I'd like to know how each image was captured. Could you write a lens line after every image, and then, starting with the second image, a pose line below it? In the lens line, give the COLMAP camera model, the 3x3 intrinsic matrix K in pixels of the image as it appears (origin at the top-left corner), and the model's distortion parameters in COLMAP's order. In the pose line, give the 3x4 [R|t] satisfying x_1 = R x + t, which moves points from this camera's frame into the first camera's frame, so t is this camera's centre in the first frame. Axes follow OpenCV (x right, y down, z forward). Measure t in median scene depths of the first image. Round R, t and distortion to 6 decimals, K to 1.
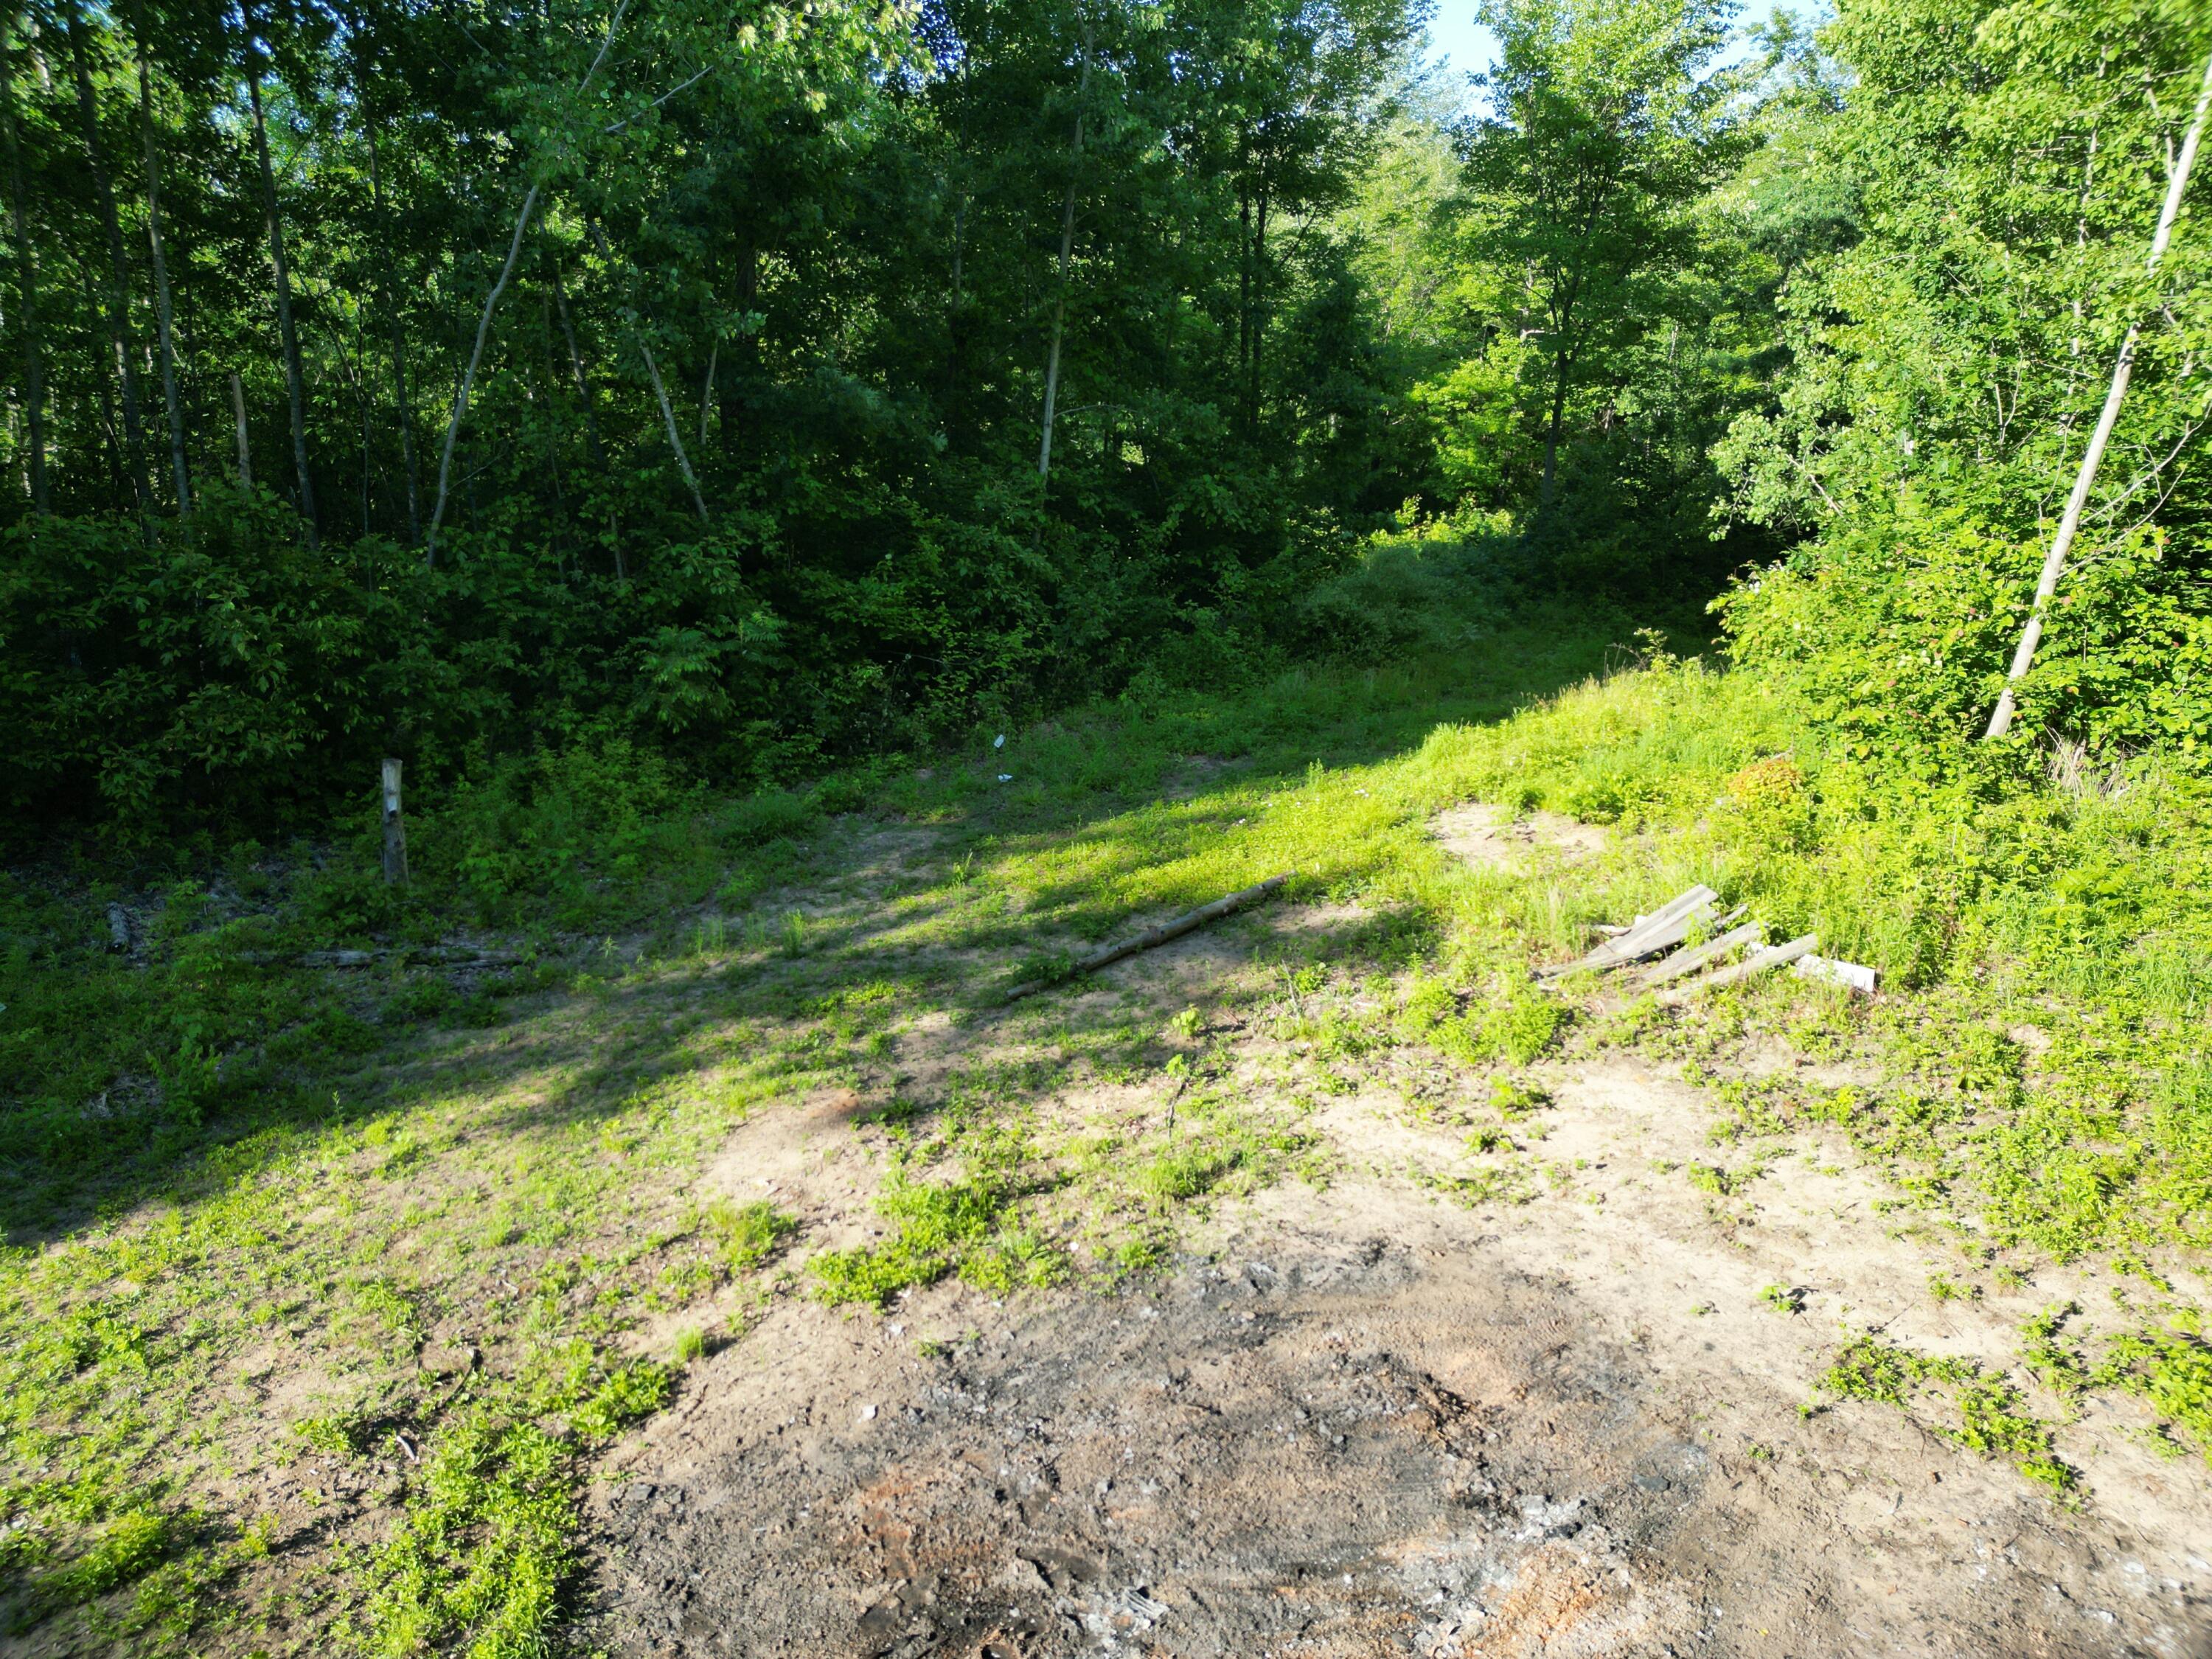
lens RADIAL K [[1537.7, 0, 1115.0], [0, 1537.7, 826.2], [0, 0, 1]] dist [0.046334, -0.016421]
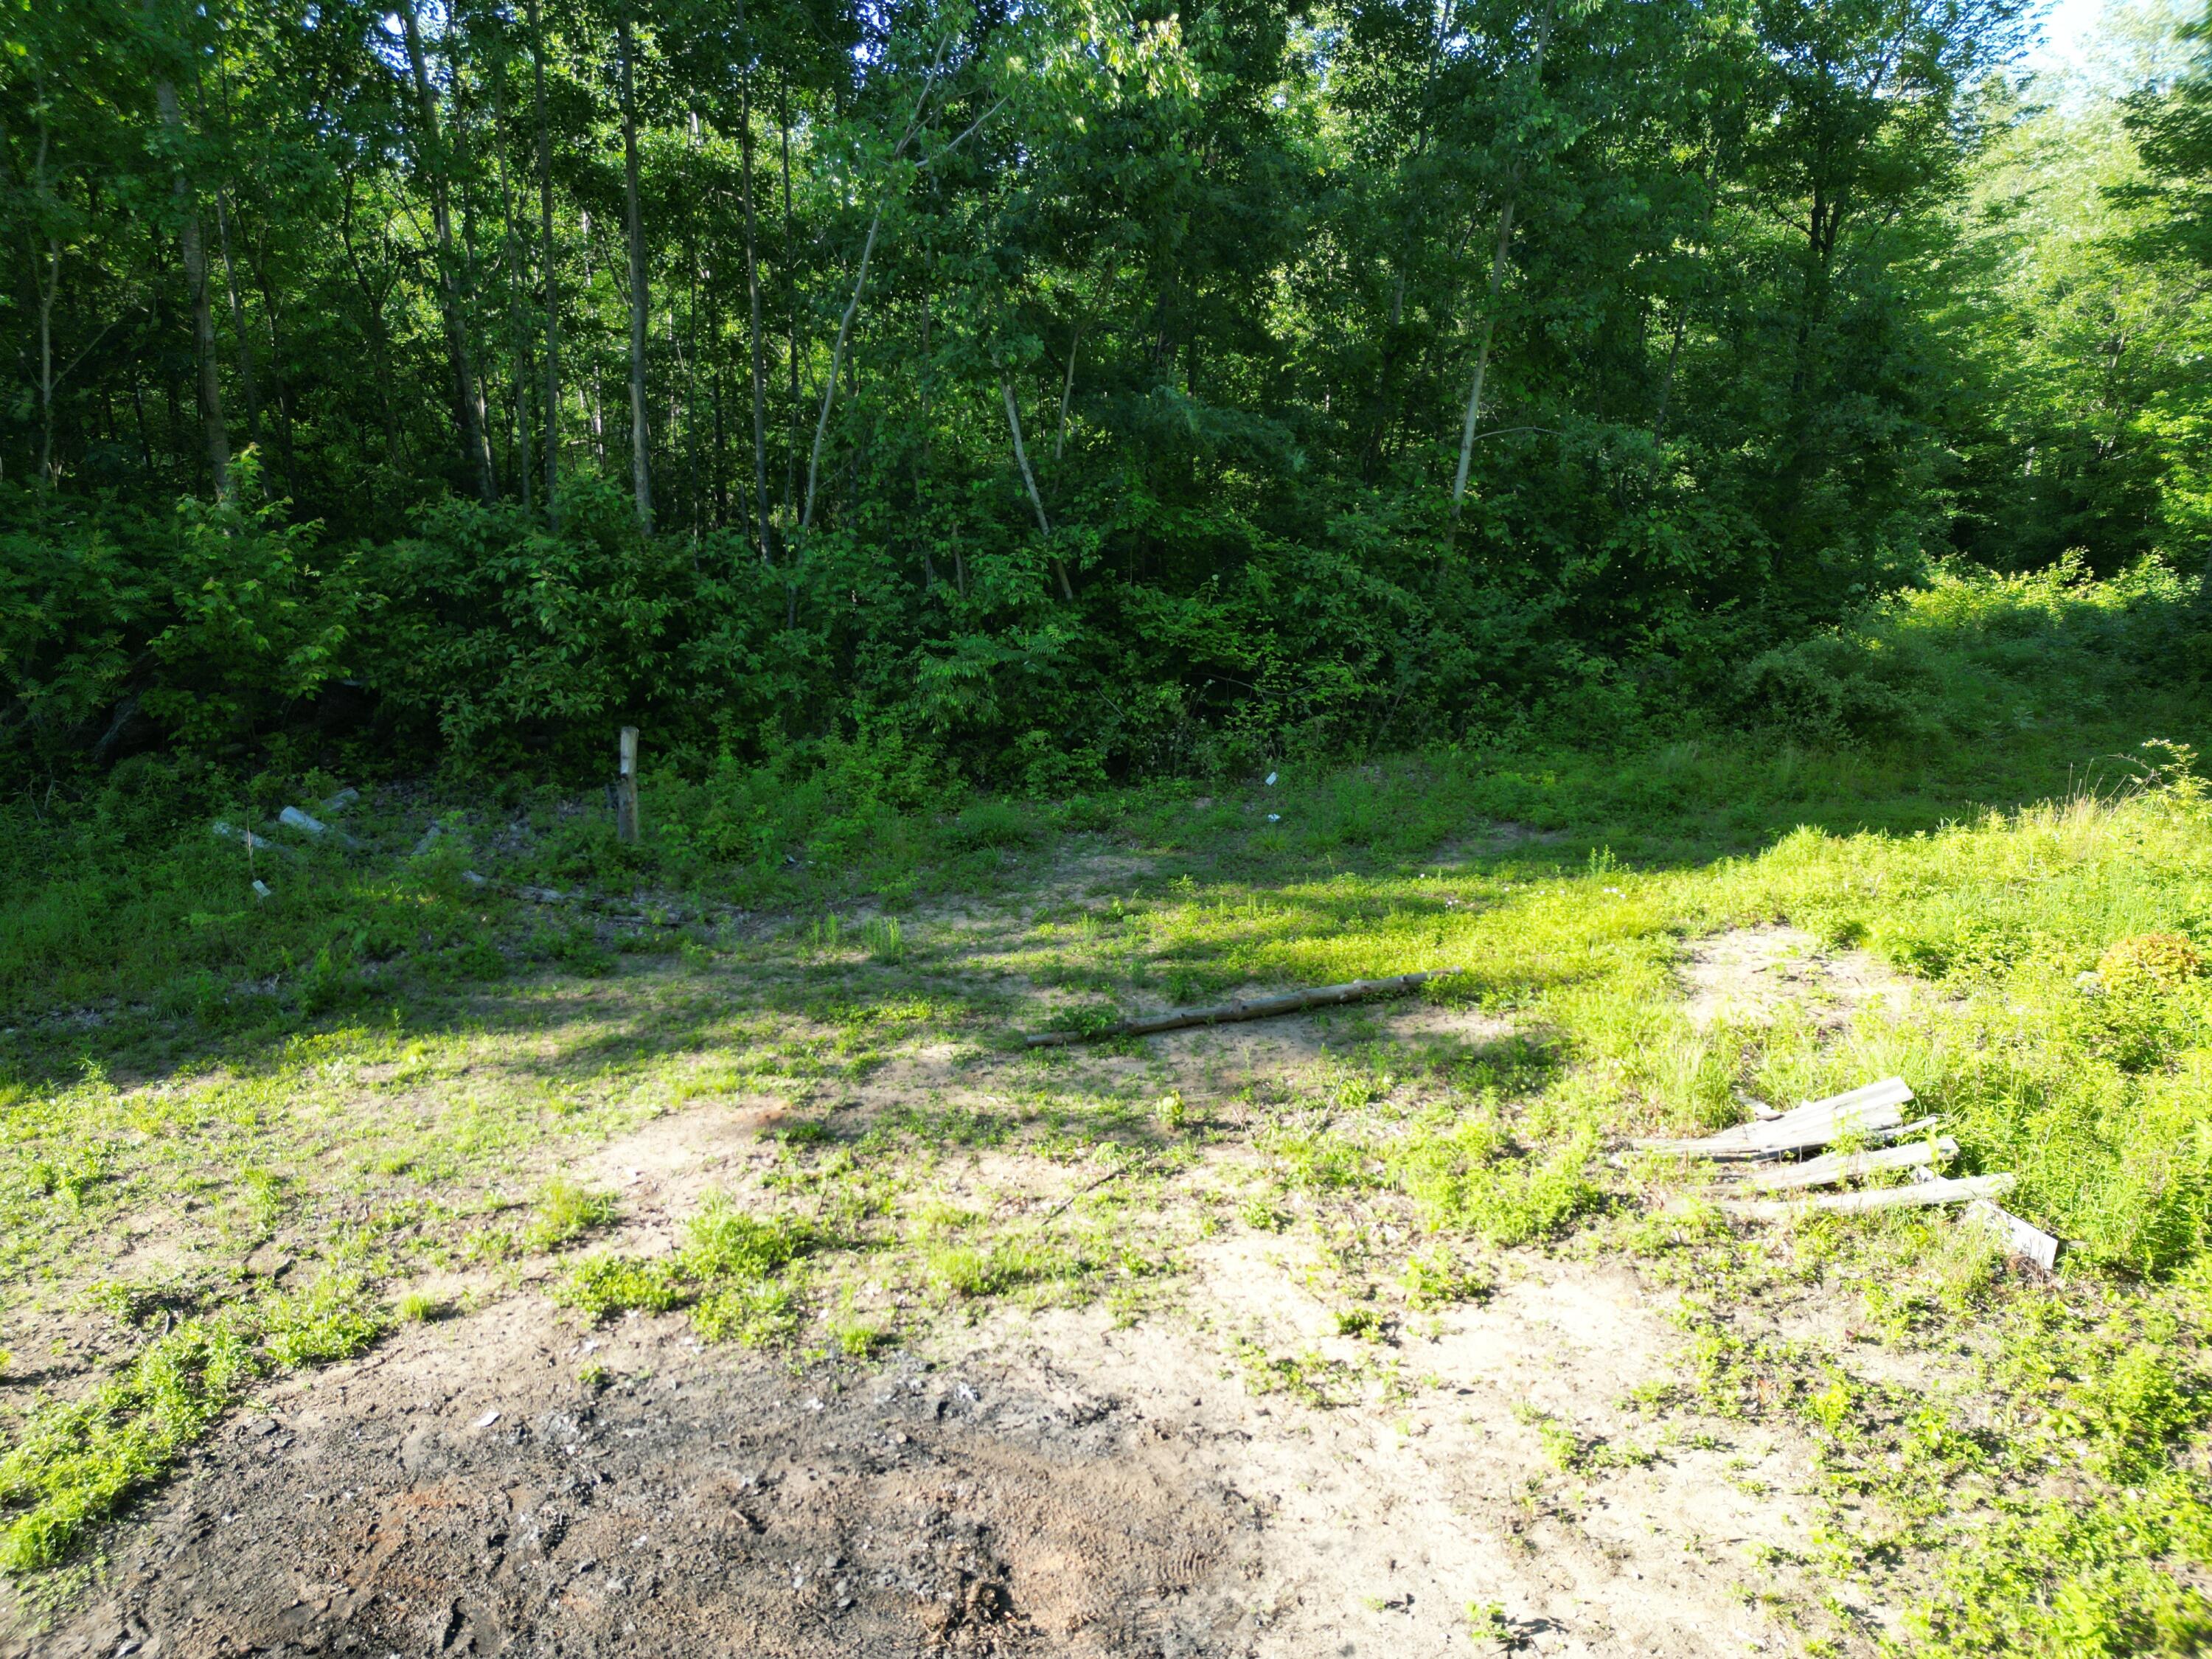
lens RADIAL K [[1537.7, 0, 1106.6], [0, 1537.7, 829.4], [0, 0, 1]] dist [0.046334, -0.016421]
pose [[0.899587, 0.138022, -0.414358, 0.320566], [-0.140834, 0.989744, 0.023927, -0.045917], [0.413411, 0.036831, 0.909799, 0.130036]]
